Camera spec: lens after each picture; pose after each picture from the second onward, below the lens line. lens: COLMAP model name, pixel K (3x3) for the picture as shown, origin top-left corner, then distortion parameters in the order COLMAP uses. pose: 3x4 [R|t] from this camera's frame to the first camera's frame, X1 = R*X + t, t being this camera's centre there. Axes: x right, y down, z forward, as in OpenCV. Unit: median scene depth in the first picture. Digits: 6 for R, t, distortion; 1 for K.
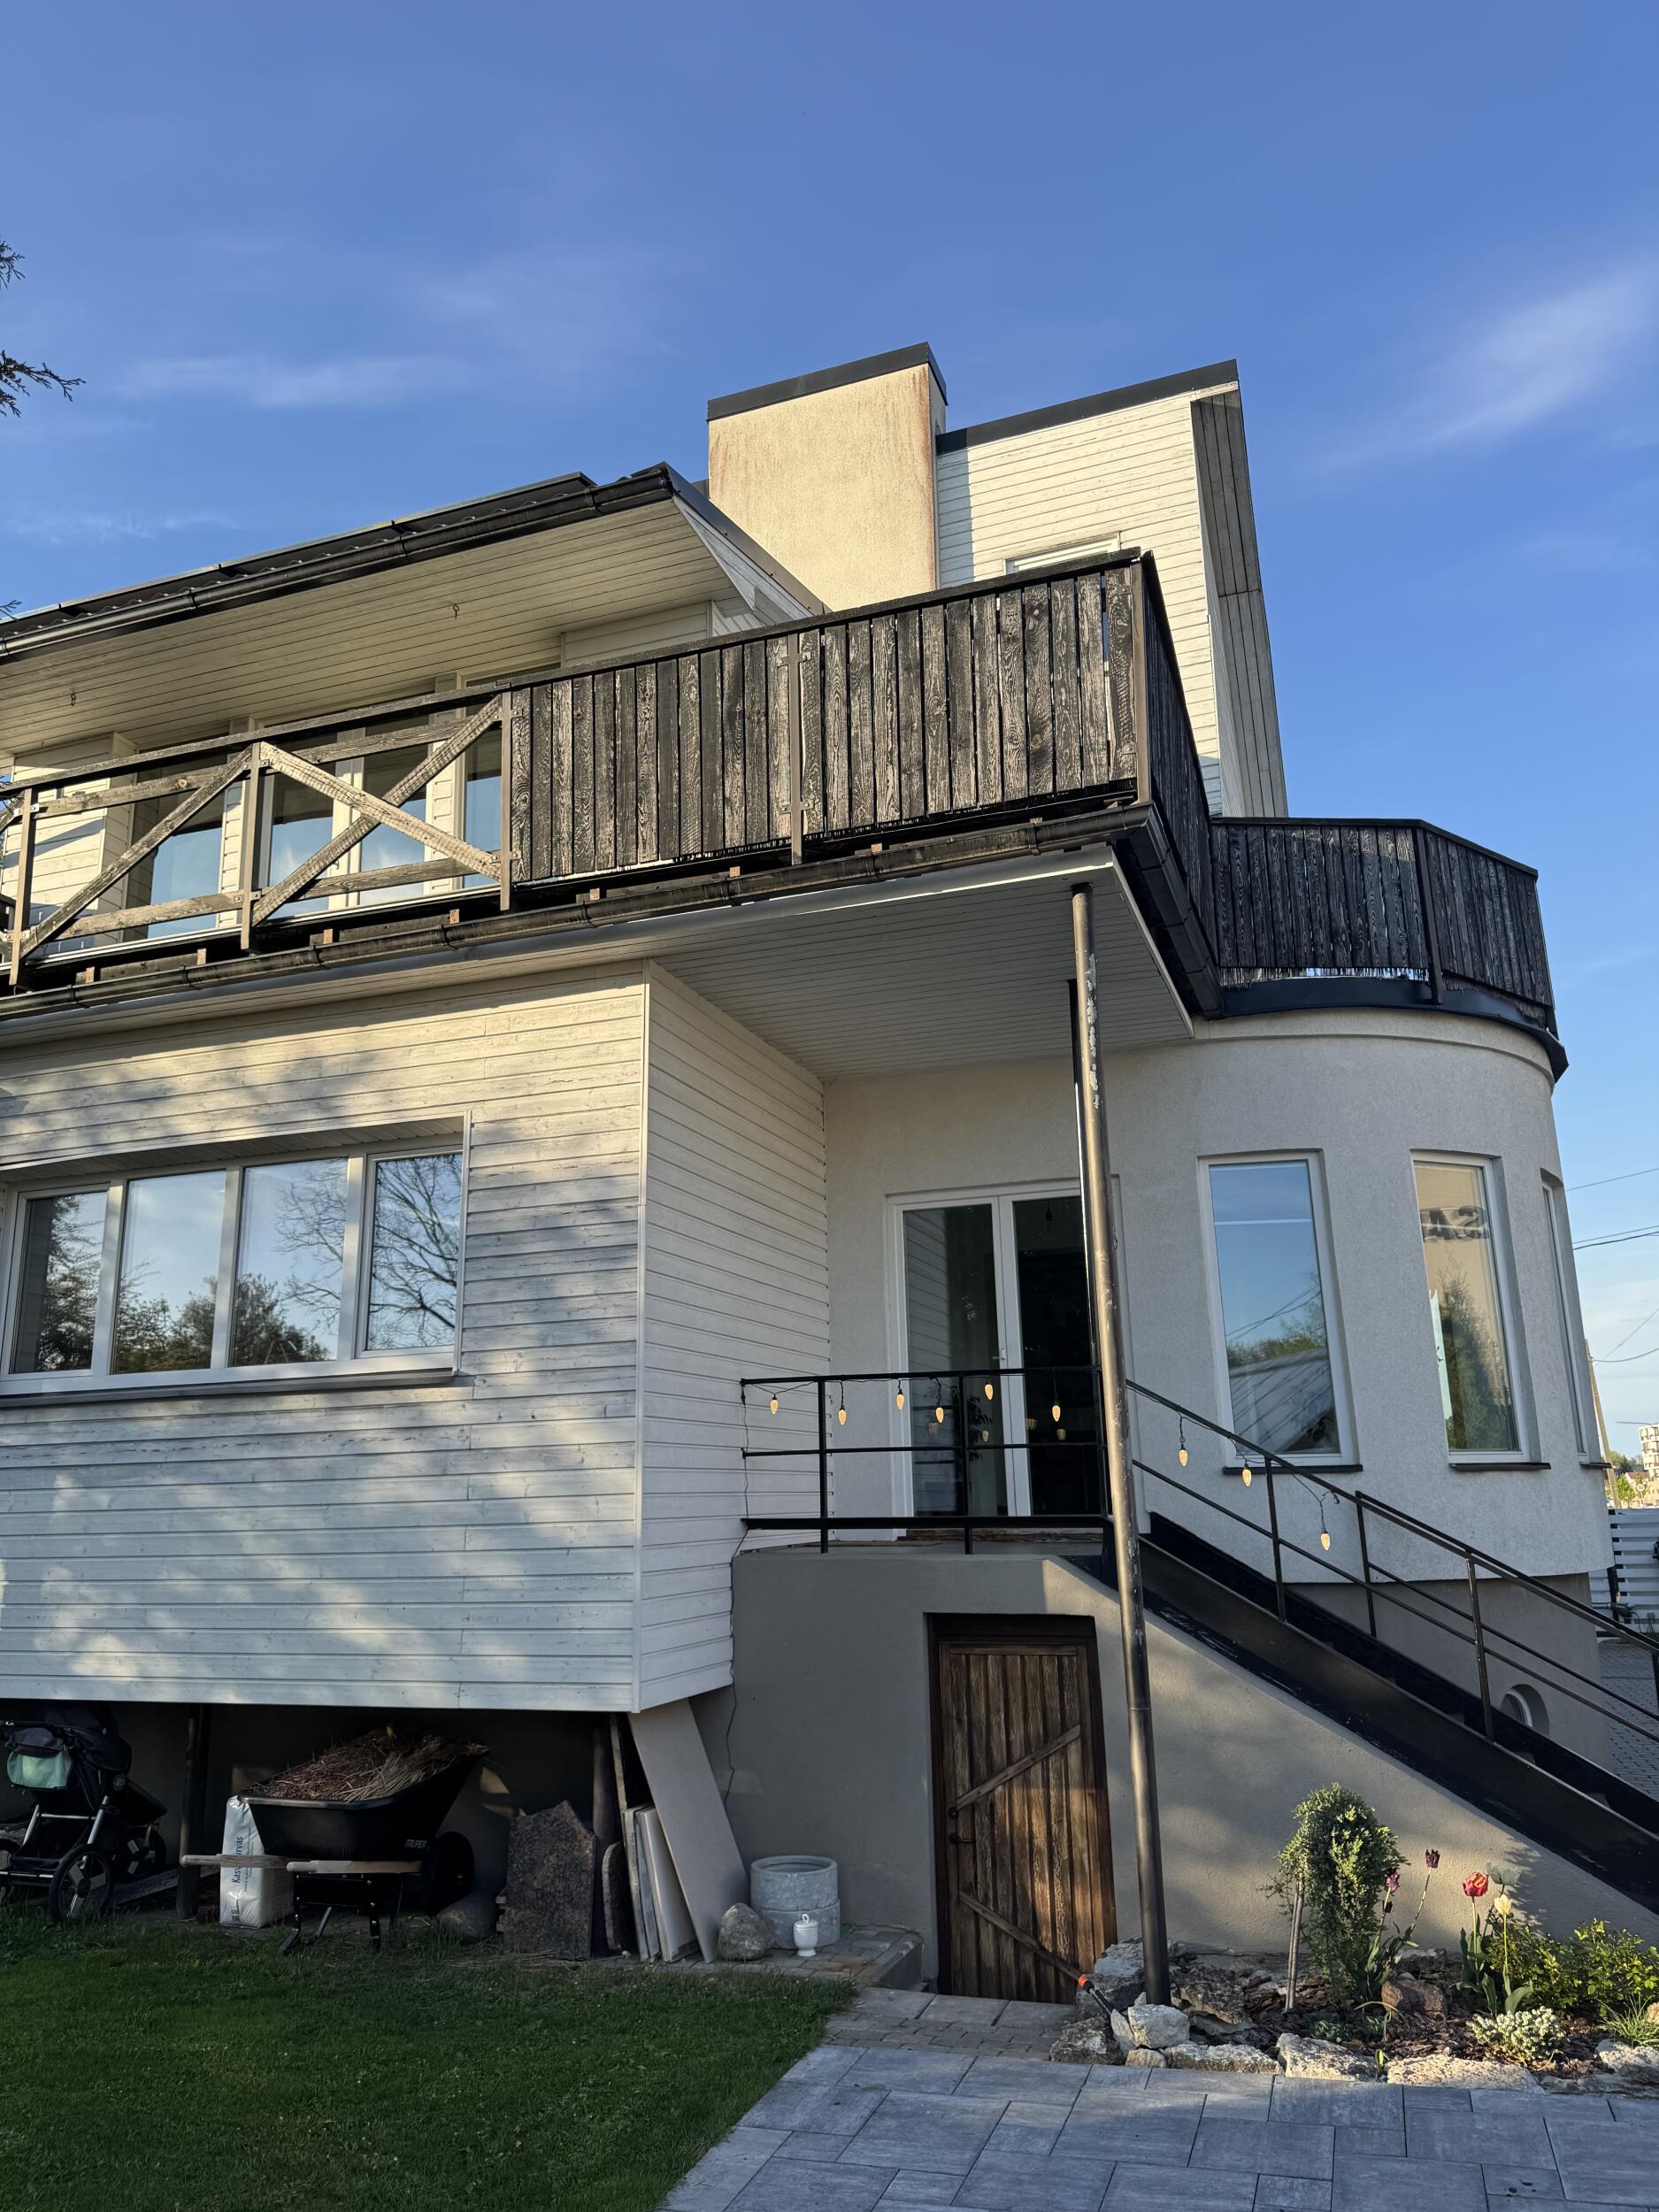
lens RADIAL K [[1565.9, 0, 835.1], [0, 1565.9, 1111.9], [0, 0, 1]] dist [0.051944, -0.041719]
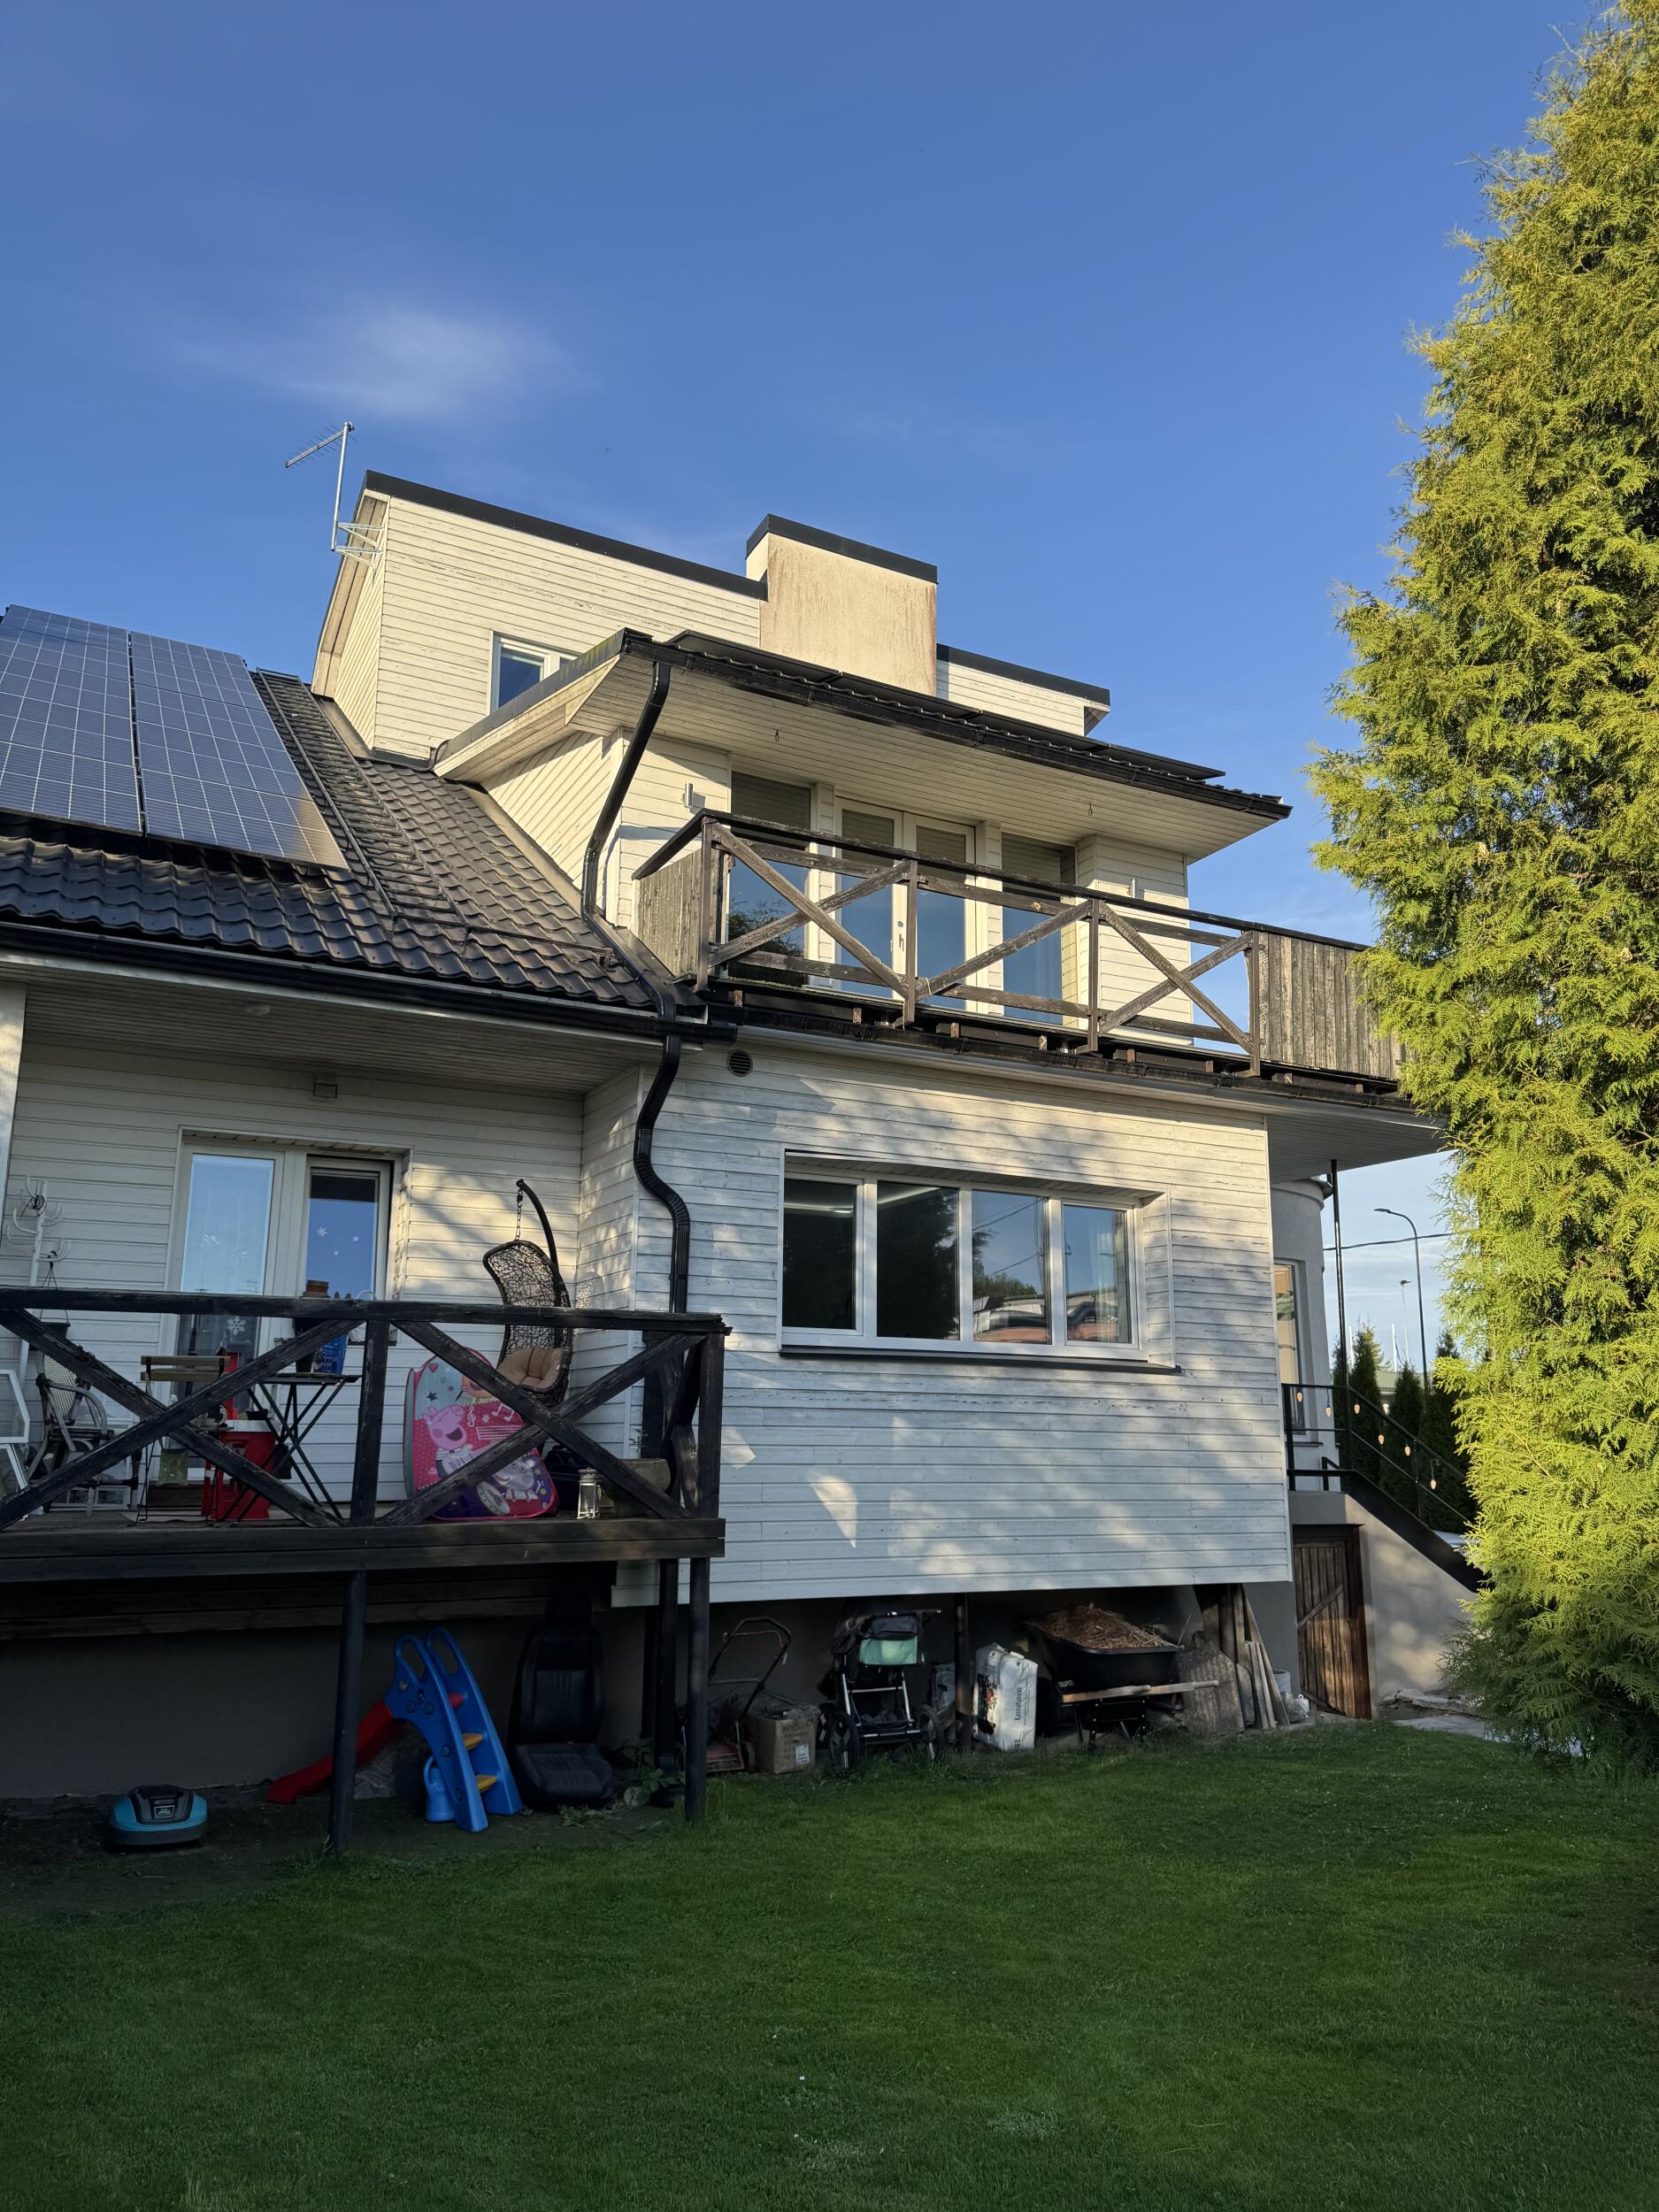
lens RADIAL K [[1565.9, 0, 822.4], [0, 1565.9, 1092.0], [0, 0, 1]] dist [0.051944, -0.041719]
pose [[0.680054, 0.187429, 0.708799, -1.548969], [-0.202807, 0.977138, -0.063803, 0.071327], [-0.704553, -0.100360, 0.702519, 0.198472]]
